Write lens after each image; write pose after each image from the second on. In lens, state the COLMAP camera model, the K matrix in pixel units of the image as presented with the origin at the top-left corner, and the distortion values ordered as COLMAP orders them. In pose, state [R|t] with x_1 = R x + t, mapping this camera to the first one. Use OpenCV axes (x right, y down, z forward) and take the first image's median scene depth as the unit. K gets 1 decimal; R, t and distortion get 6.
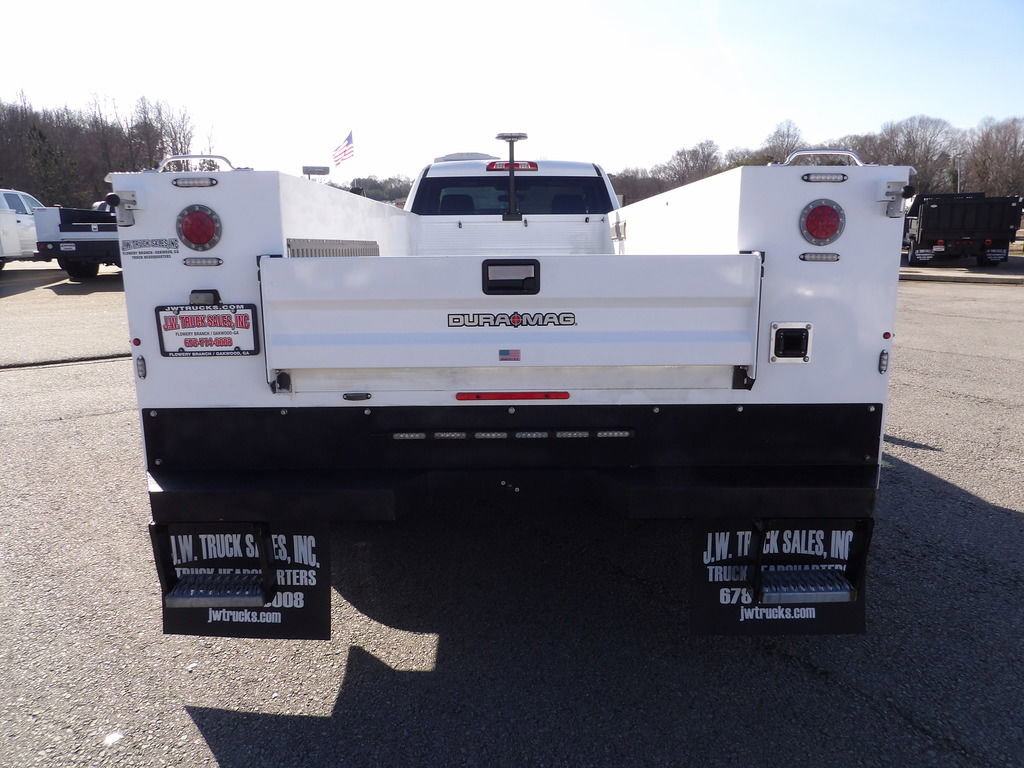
lens RADIAL K [[735.1, 0, 511.5], [0, 735.1, 388.1], [0, 0, 1]] dist [-0.042483, 0.053995]
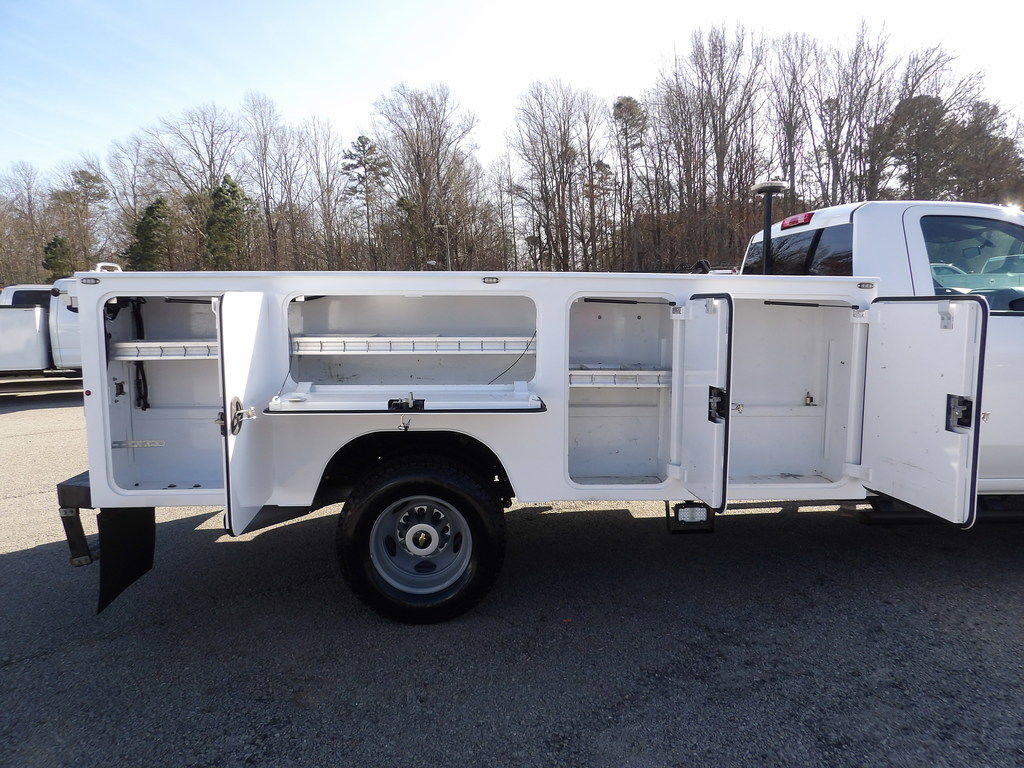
lens RADIAL K [[735.1, 0, 511.5], [0, 735.1, 388.1], [0, 0, 1]] dist [-0.042483, 0.053995]
pose [[0.058911, 0.118952, -0.991151, 1.908855], [-0.192726, 0.975551, 0.105625, -0.375490], [0.979483, 0.184798, 0.080396, 1.657343]]
